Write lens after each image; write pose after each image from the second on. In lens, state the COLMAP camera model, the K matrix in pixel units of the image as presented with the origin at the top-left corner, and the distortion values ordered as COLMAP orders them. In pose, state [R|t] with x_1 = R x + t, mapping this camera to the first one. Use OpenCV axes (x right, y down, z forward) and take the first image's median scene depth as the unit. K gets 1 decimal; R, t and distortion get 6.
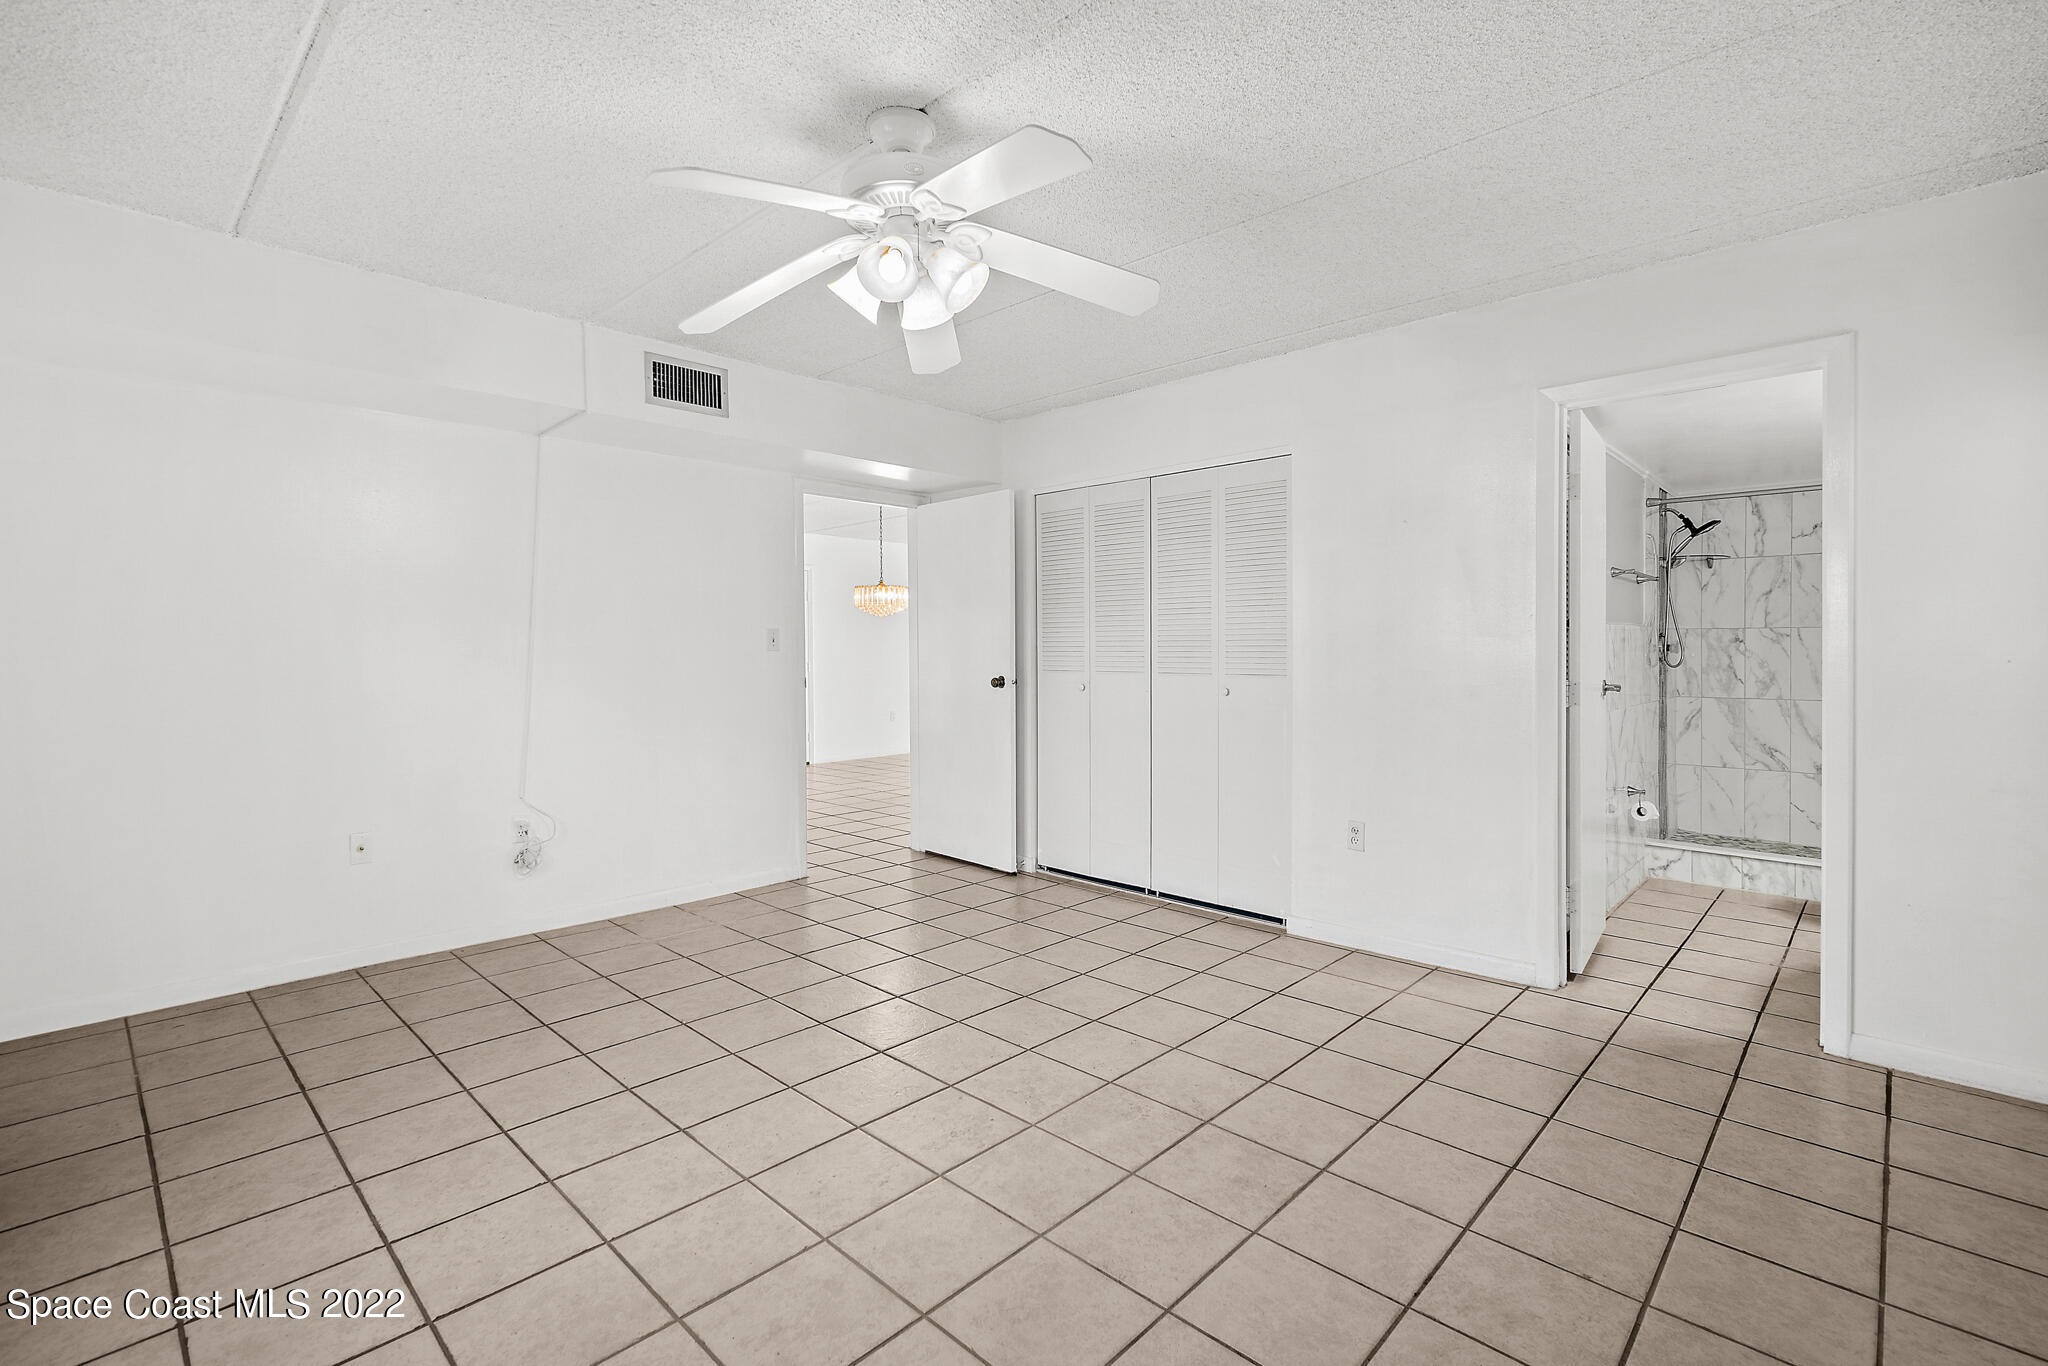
lens RADIAL K [[908.2, 0, 1028.3], [0, 908.2, 645.1], [0, 0, 1]] dist [-0.000958, -0.000070]
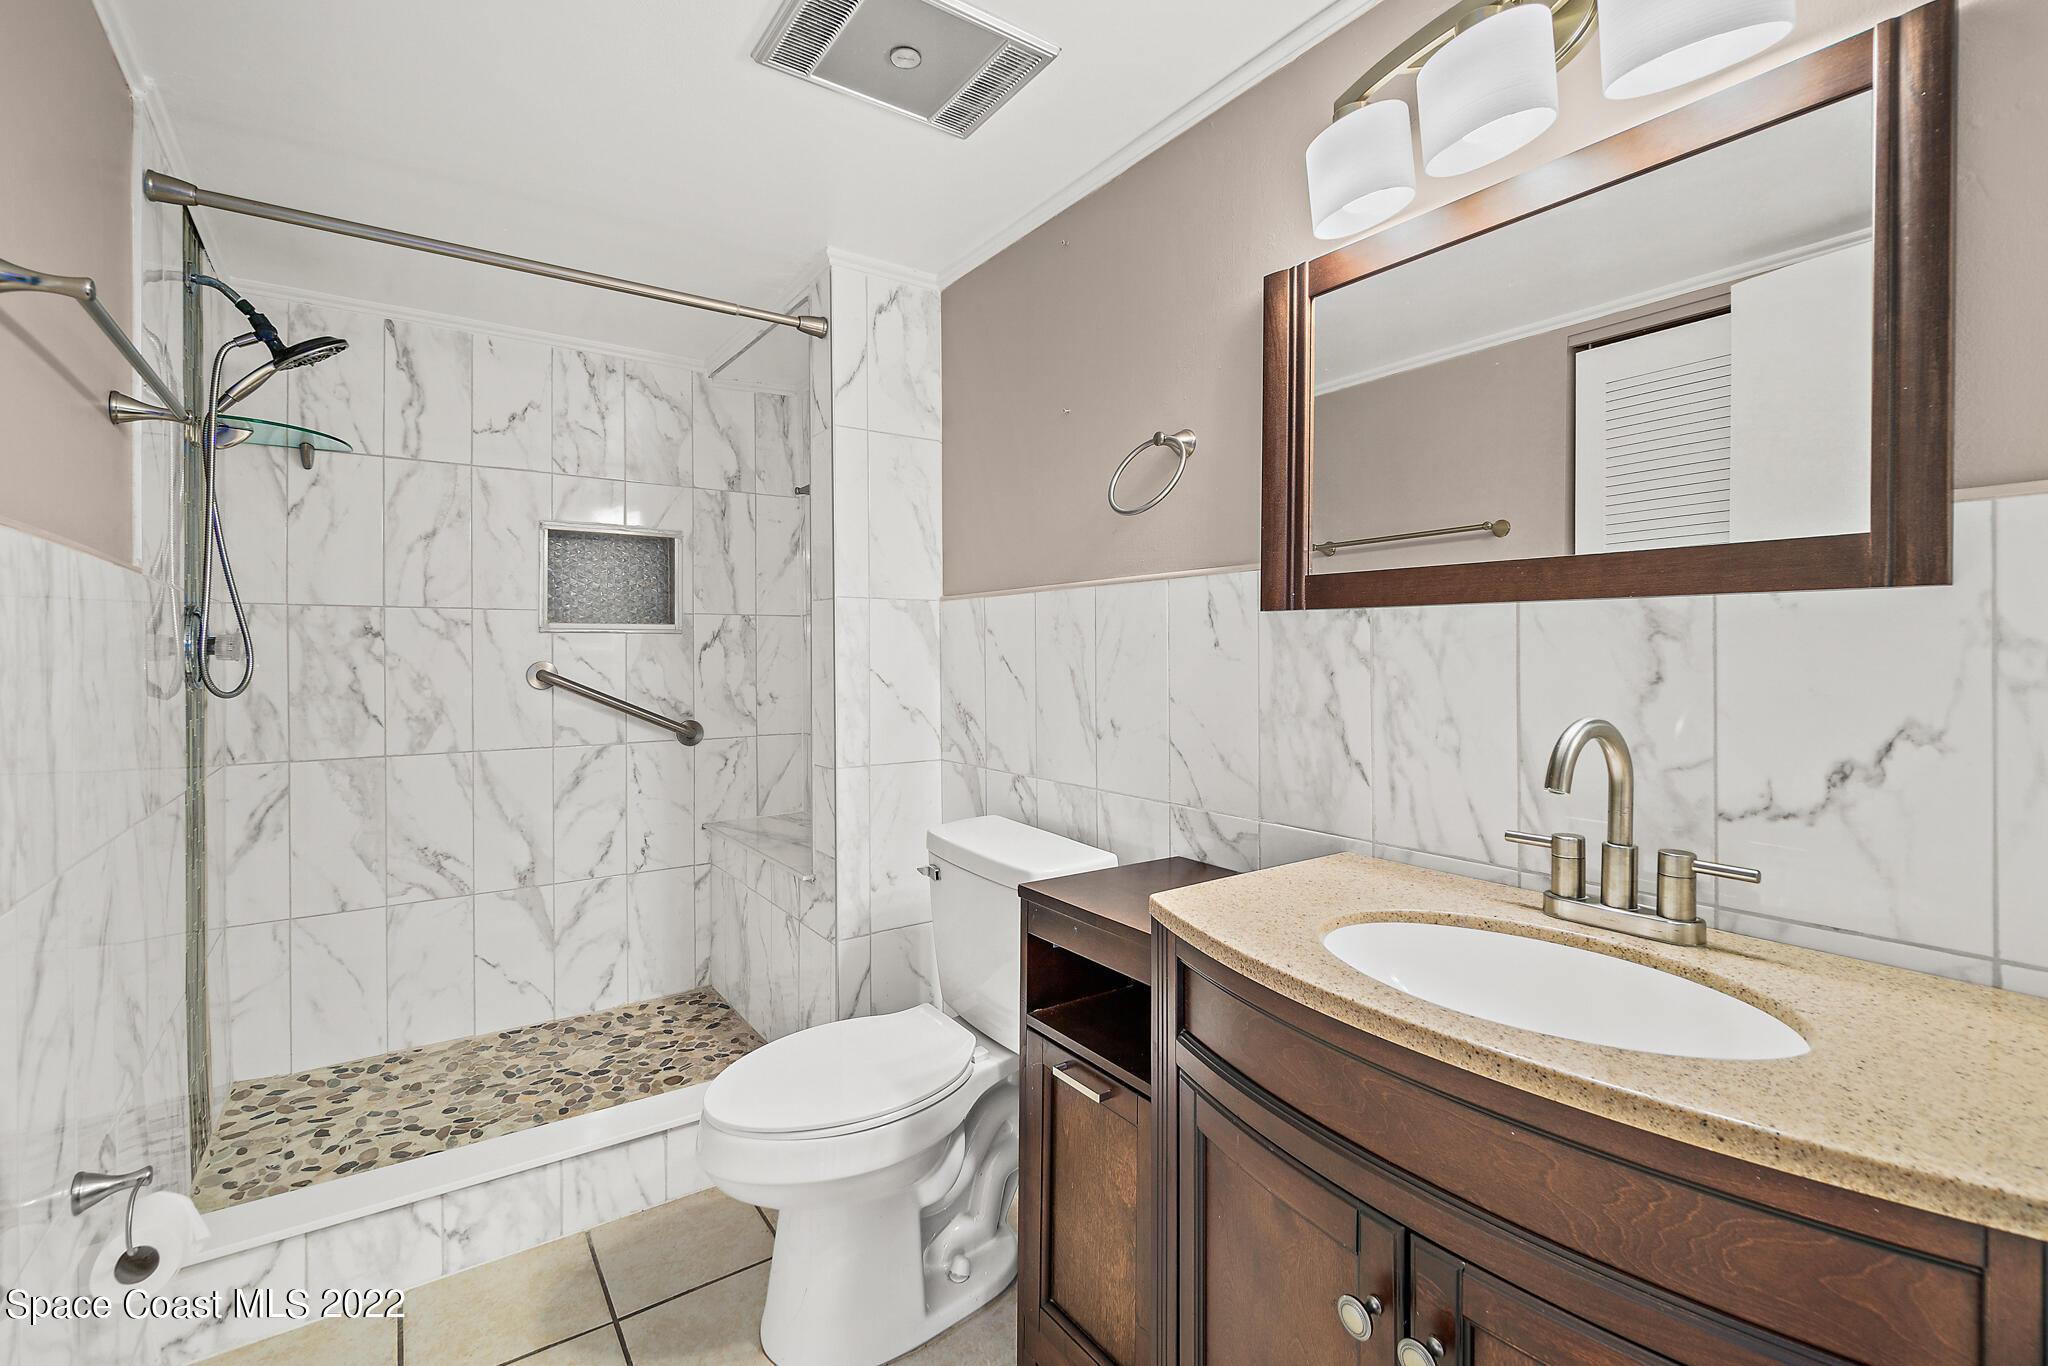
lens RADIAL K [[908.2, 0, 1024.6], [0, 908.2, 665.7], [0, 0, 1]] dist [-0.000958, -0.000070]
pose [[0.196210, -0.009352, 0.980517, 0.398490], [0.001649, 0.999956, 0.009207, 0.008174], [-0.980560, -0.000190, 0.196217, 0.589902]]
